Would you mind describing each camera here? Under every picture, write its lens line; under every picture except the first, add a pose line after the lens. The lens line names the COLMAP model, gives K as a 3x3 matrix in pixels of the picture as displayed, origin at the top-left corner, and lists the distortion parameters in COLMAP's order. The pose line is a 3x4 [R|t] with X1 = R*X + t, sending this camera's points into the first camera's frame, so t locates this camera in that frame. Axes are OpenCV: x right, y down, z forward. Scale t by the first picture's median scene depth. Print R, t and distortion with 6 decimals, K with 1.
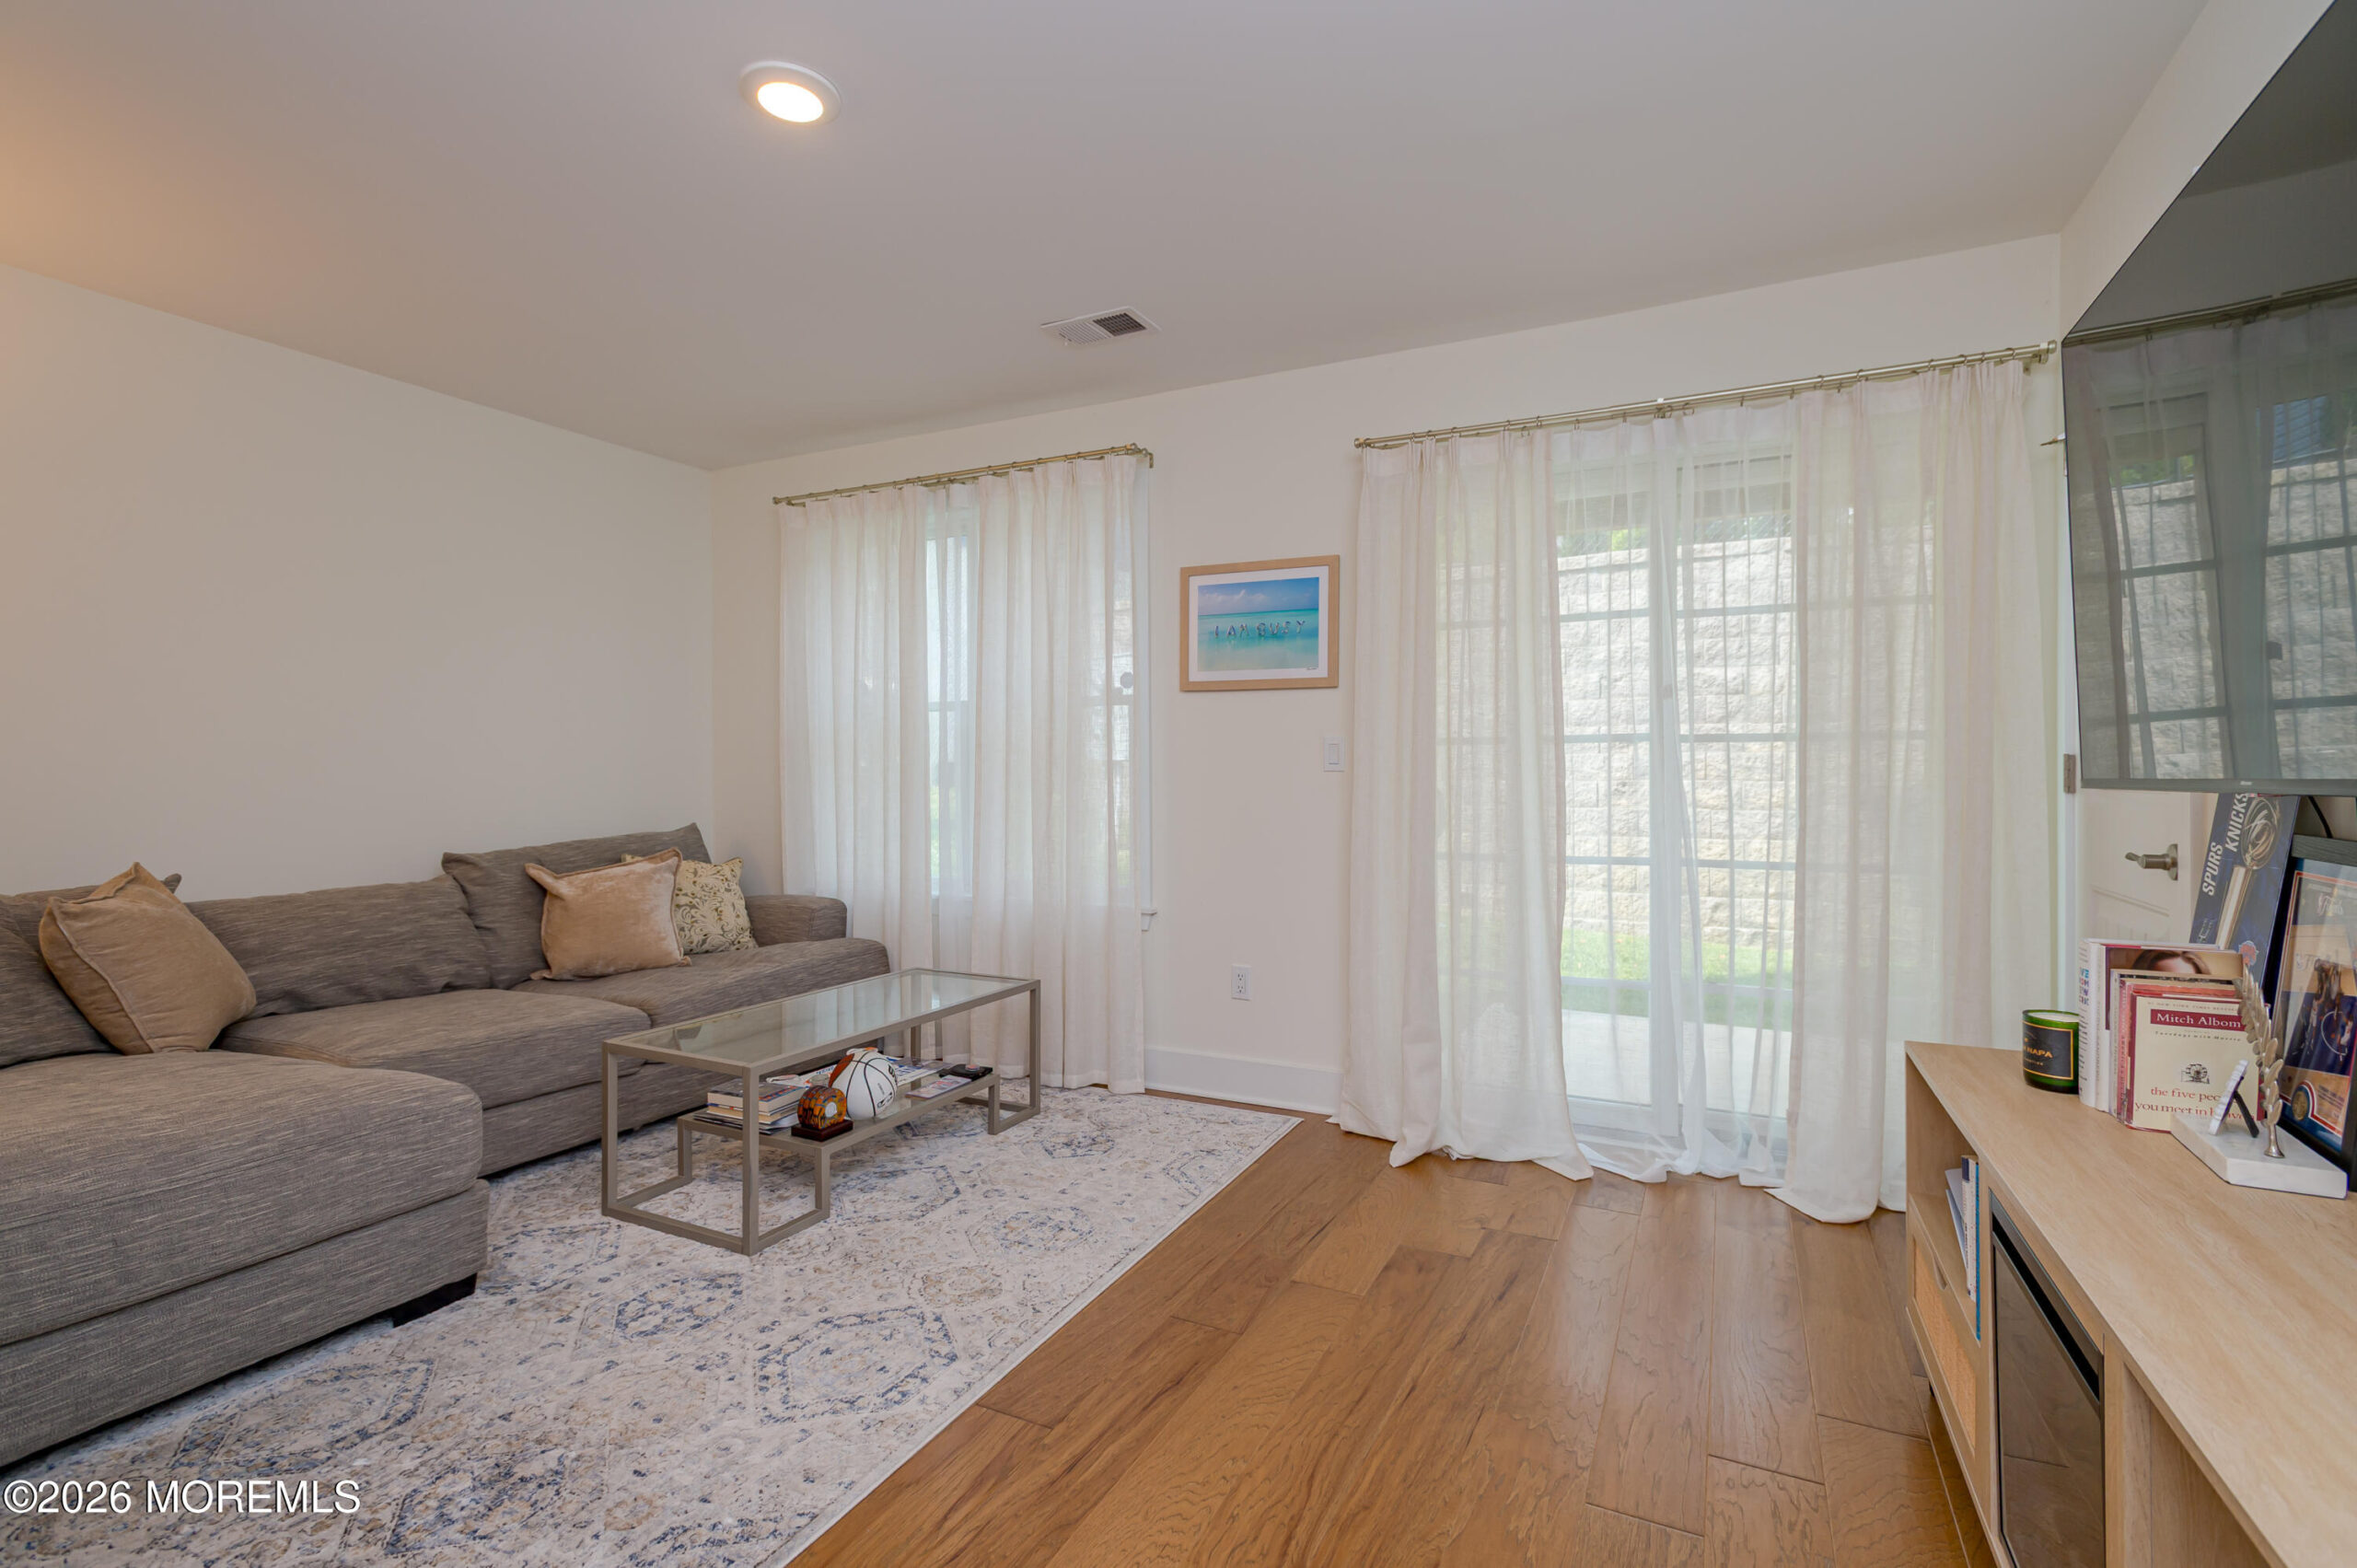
lens RADIAL K [[1090.9, 0, 1174.8], [0, 1090.9, 782.3], [0, 0, 1]] dist [0.016032, -0.003481]
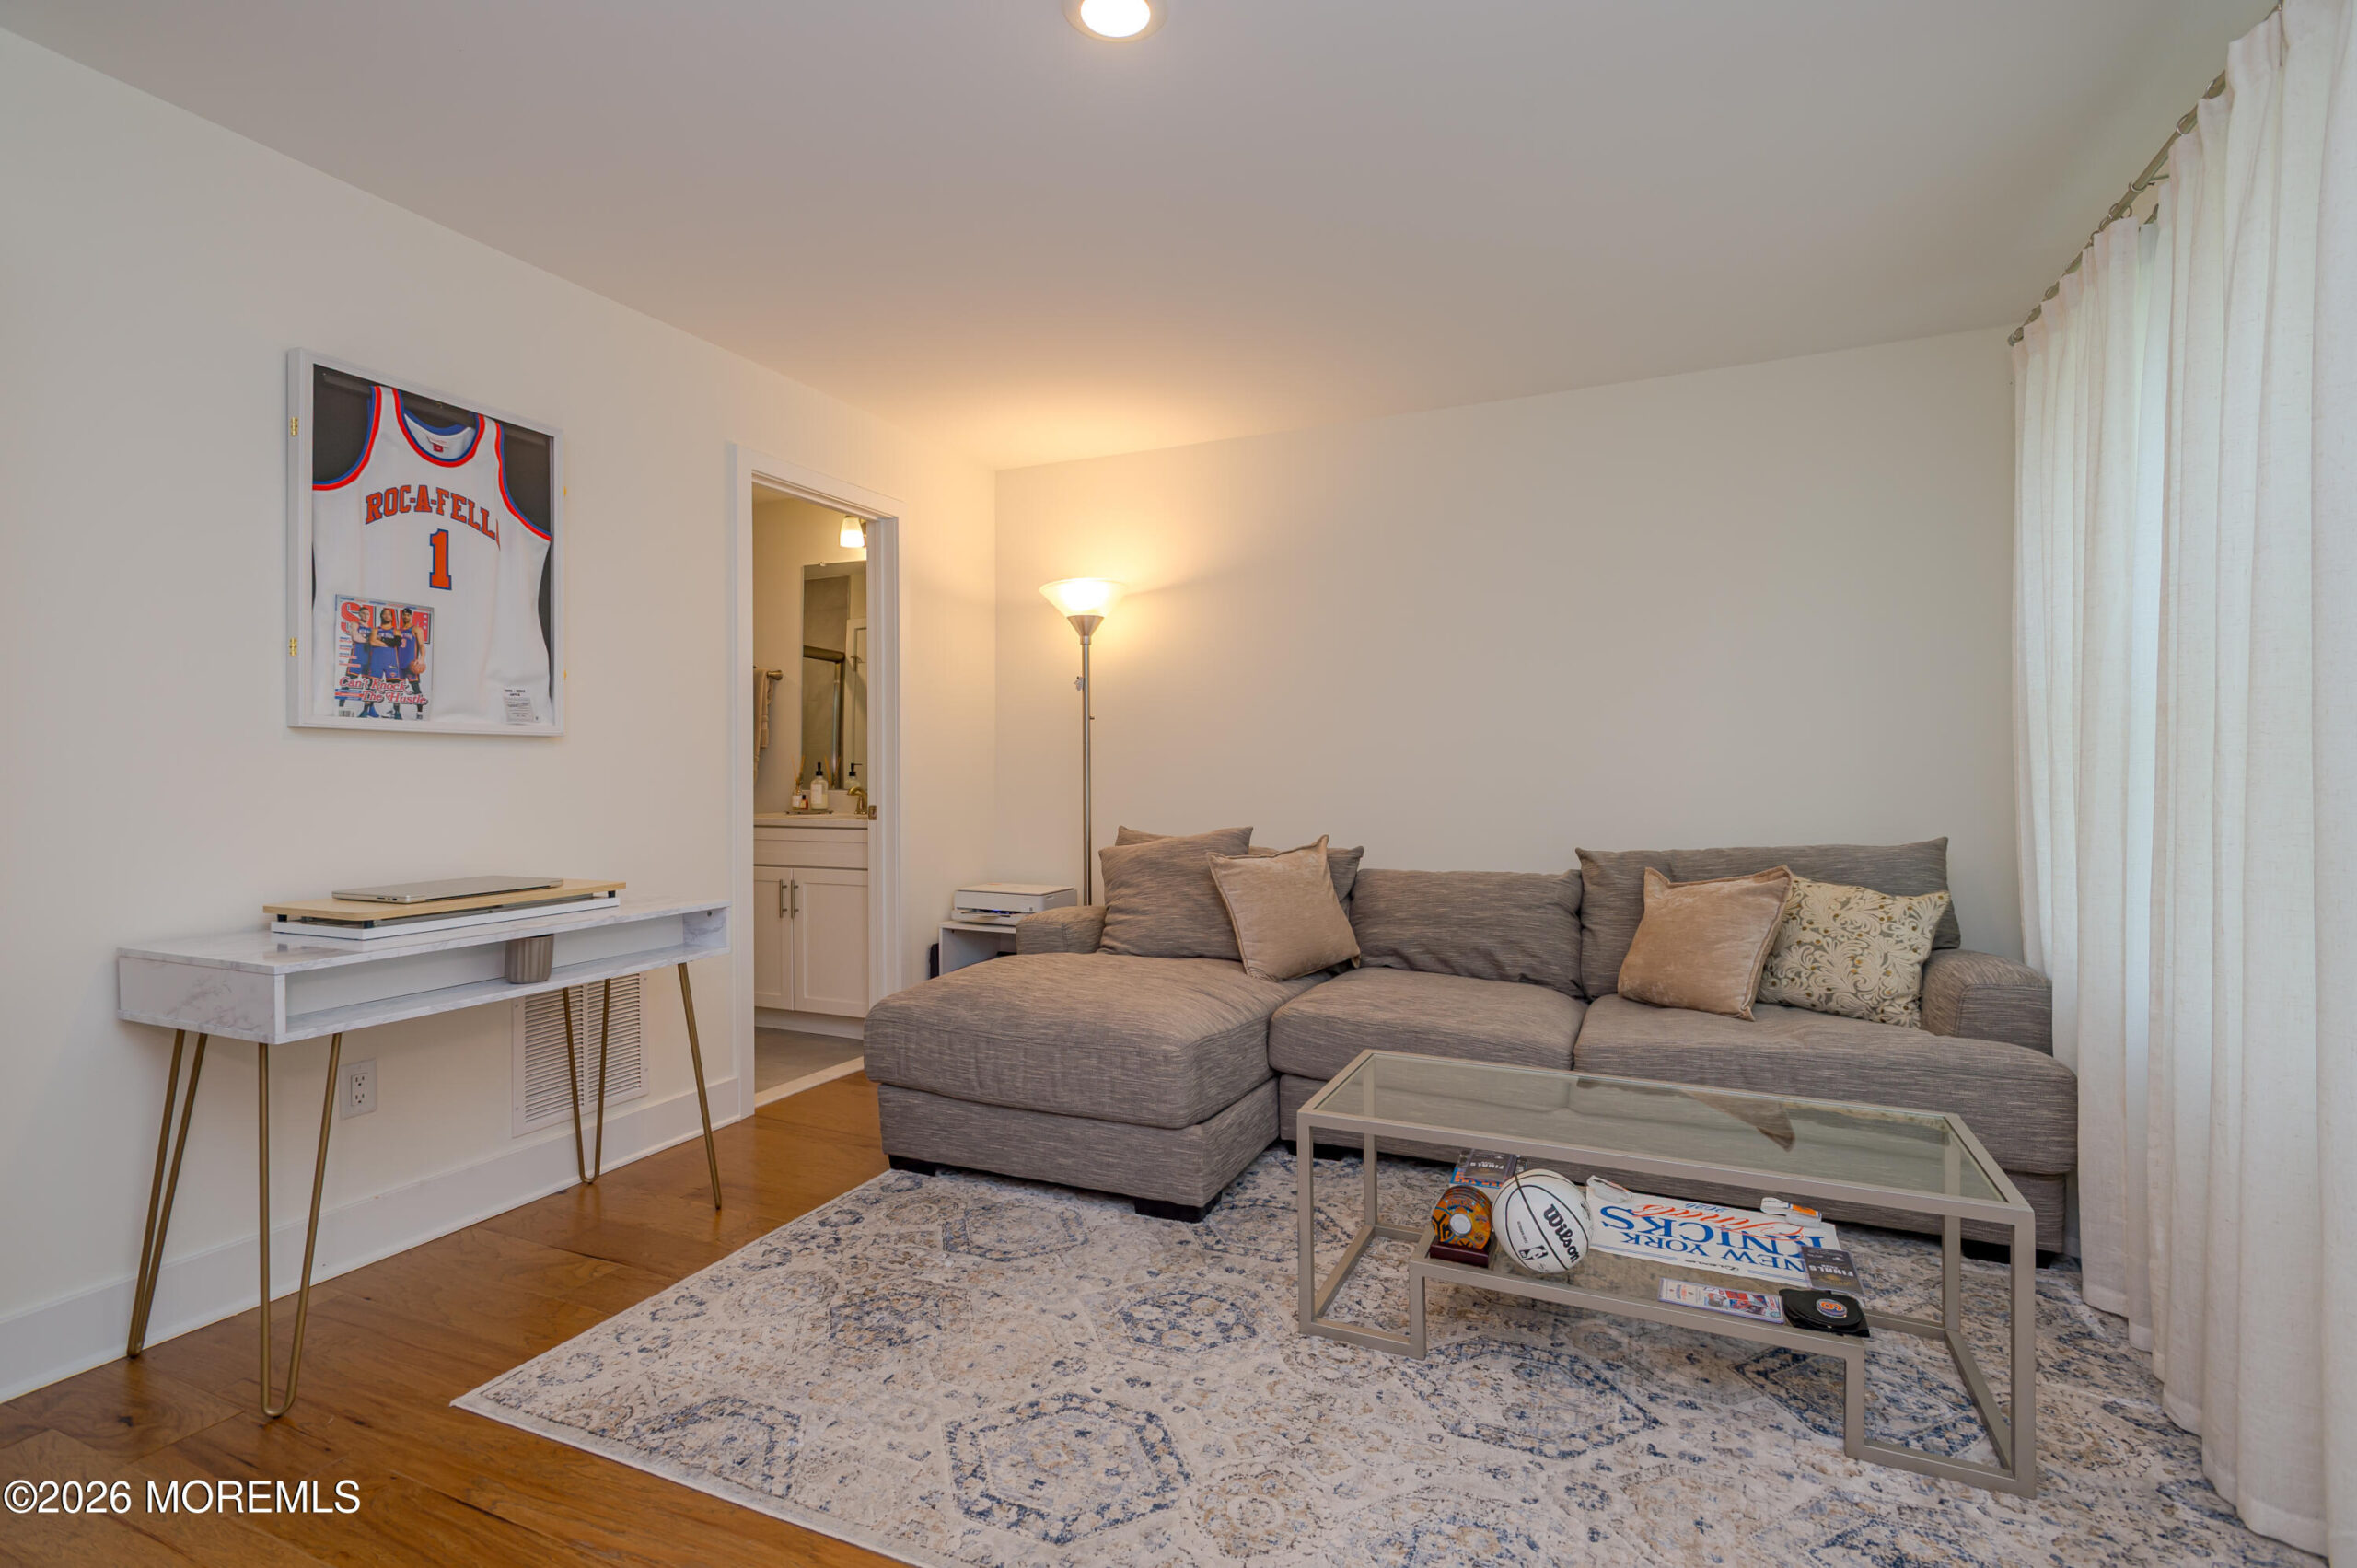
lens RADIAL K [[1090.9, 0, 1183.4], [0, 1090.9, 772.2], [0, 0, 1]] dist [0.016032, -0.003481]
pose [[0.037573, 0.001928, -0.999292, 0.384835], [-0.003425, 0.999993, 0.001800, -0.007031], [0.999288, 0.003355, 0.037579, 0.719574]]
